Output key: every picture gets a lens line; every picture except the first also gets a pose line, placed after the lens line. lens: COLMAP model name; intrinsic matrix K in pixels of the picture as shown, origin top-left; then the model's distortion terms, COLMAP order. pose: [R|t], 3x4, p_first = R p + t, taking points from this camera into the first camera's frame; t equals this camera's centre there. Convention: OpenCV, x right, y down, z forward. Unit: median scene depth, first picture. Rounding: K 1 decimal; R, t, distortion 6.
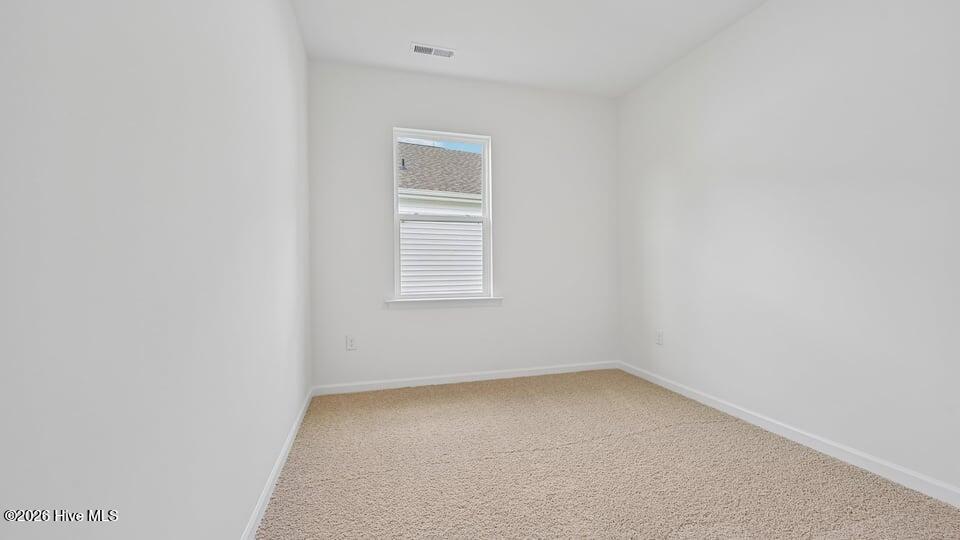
lens RADIAL K [[363.3, 0, 491.1], [0, 363.3, 268.7], [0, 0, 1]] dist [-0.020226, 0.000078]
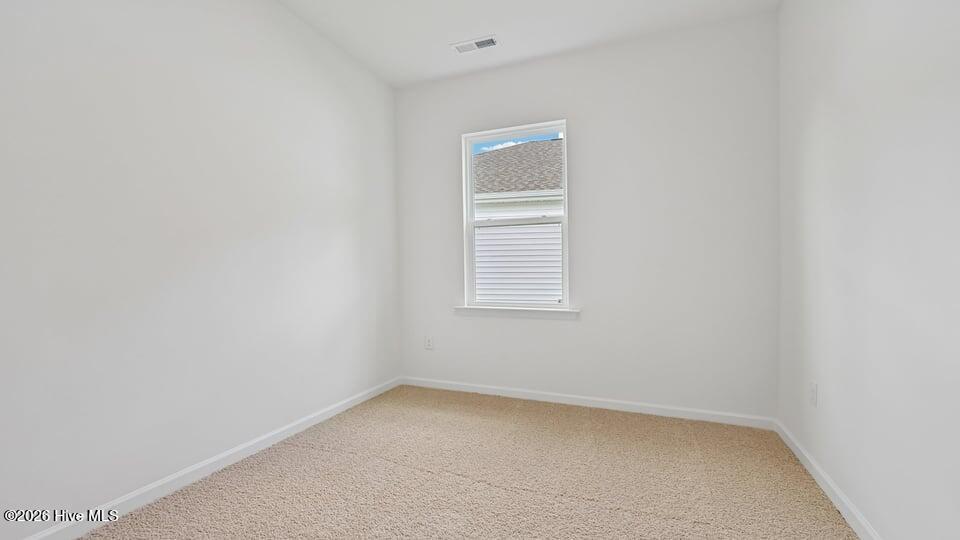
lens RADIAL K [[399.8, 0, 481.1], [0, 399.8, 290.1], [0, 0, 1]] dist [0.001403, 0.000116]
pose [[0.784592, 0.027825, -0.619388, 0.442140], [-0.005293, 0.999257, 0.038185, -0.002191], [0.619990, -0.026682, 0.784156, 0.139802]]
